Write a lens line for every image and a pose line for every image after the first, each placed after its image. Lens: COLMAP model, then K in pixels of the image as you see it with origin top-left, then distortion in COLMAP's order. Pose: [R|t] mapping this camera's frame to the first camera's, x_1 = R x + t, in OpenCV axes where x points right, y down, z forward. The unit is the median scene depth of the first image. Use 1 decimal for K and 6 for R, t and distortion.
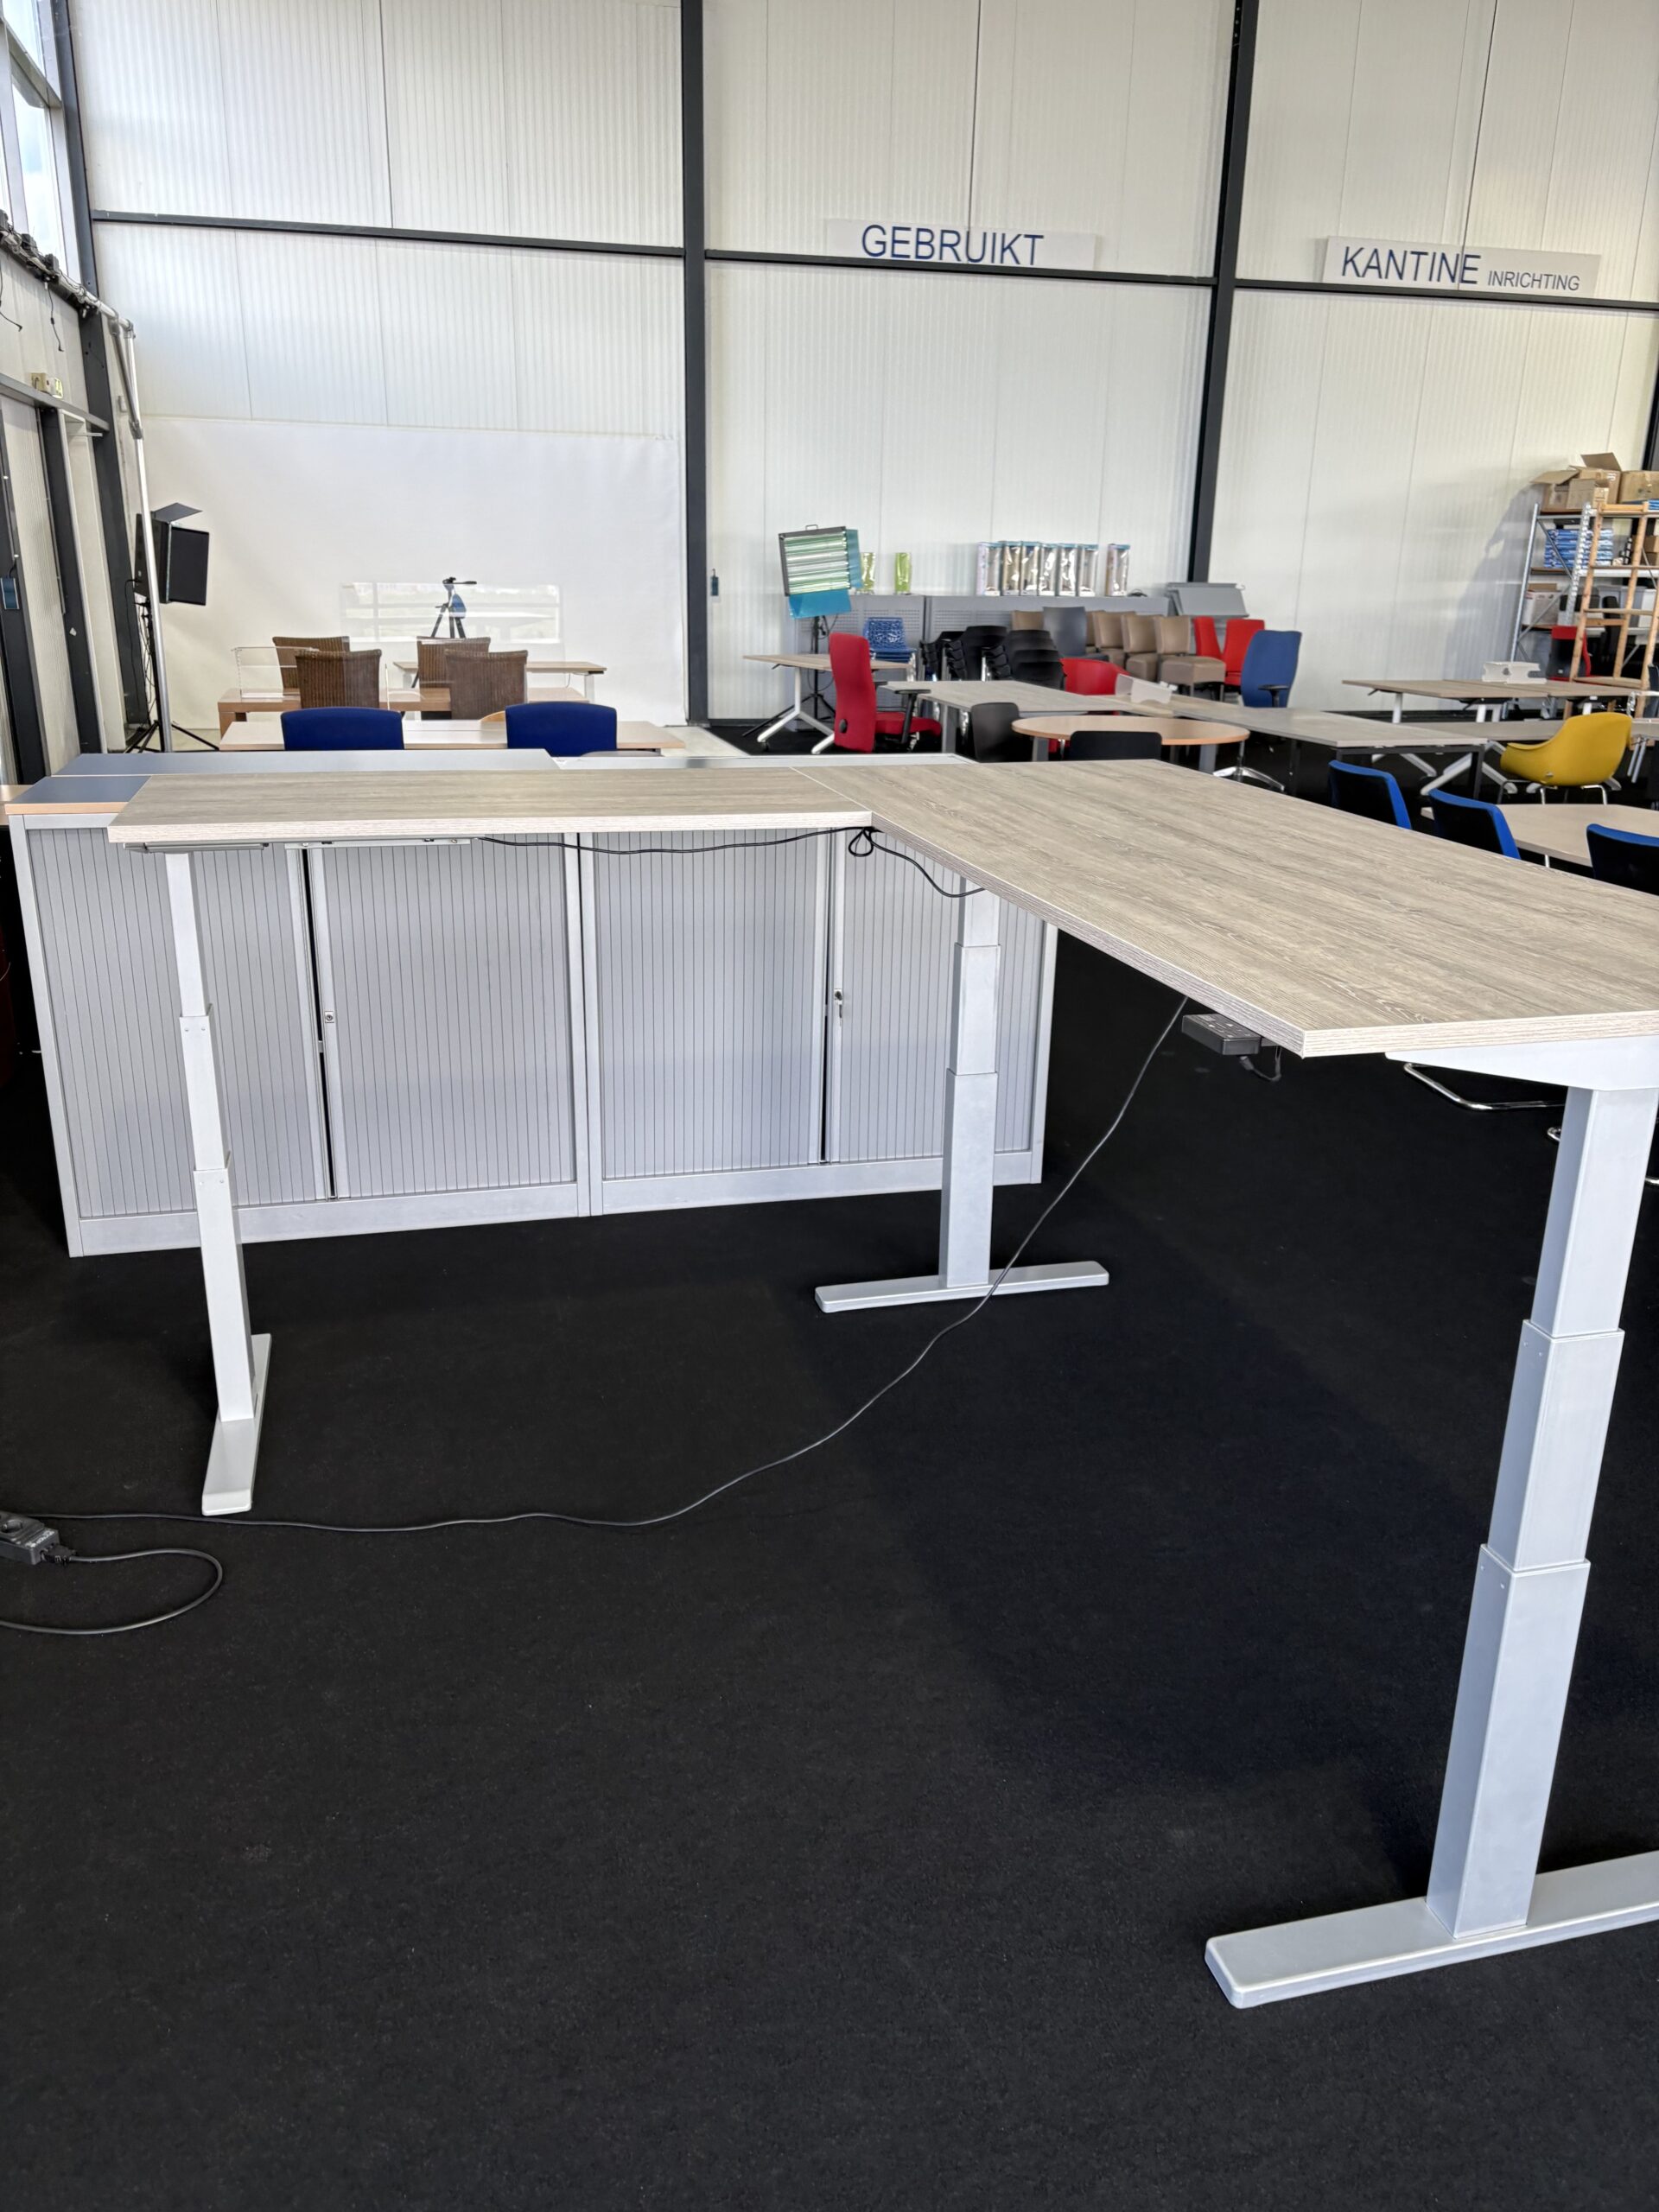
lens RADIAL K [[1668.5, 0, 828.8], [0, 1668.5, 1109.7], [0, 0, 1]] dist [-0.010778, -0.003913]
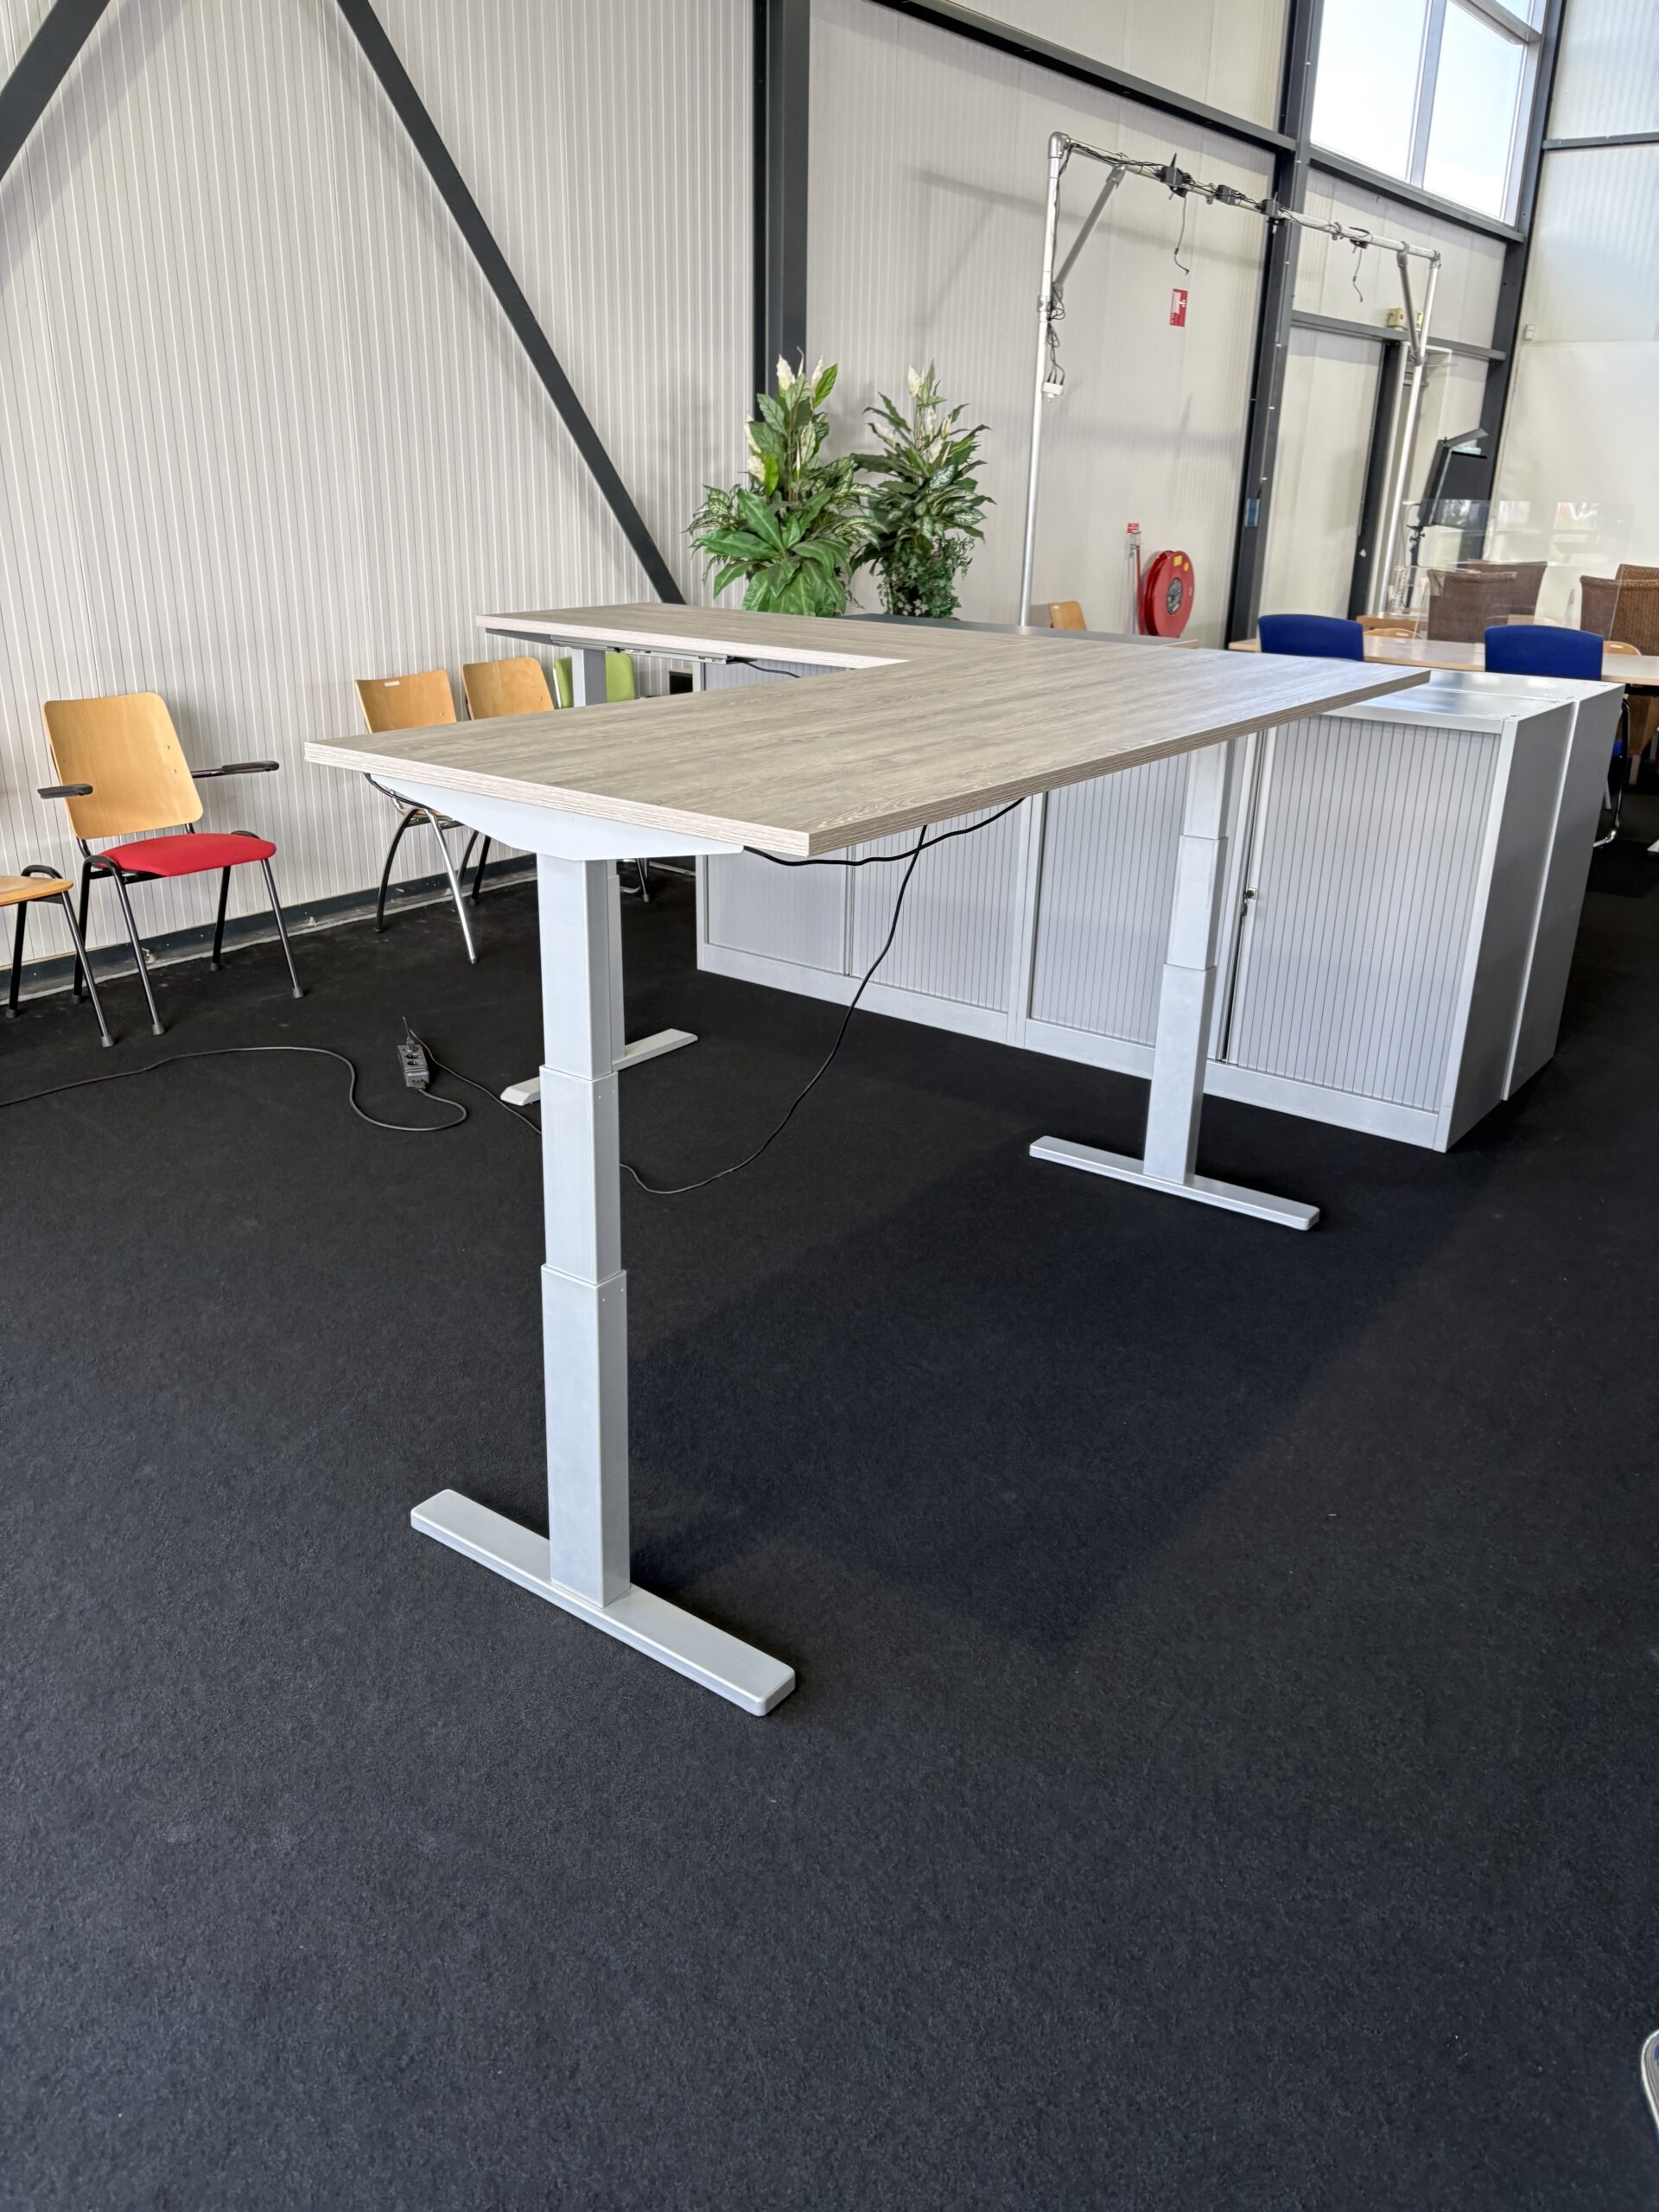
lens RADIAL K [[1668.5, 0, 827.3], [0, 1668.5, 1110.9], [0, 0, 1]] dist [-0.010778, -0.003913]
pose [[0.631858, 0.277904, -0.723550, 0.682804], [-0.252558, 0.956384, 0.146779, -0.033209], [0.732782, 0.089994, 0.674486, 0.153227]]
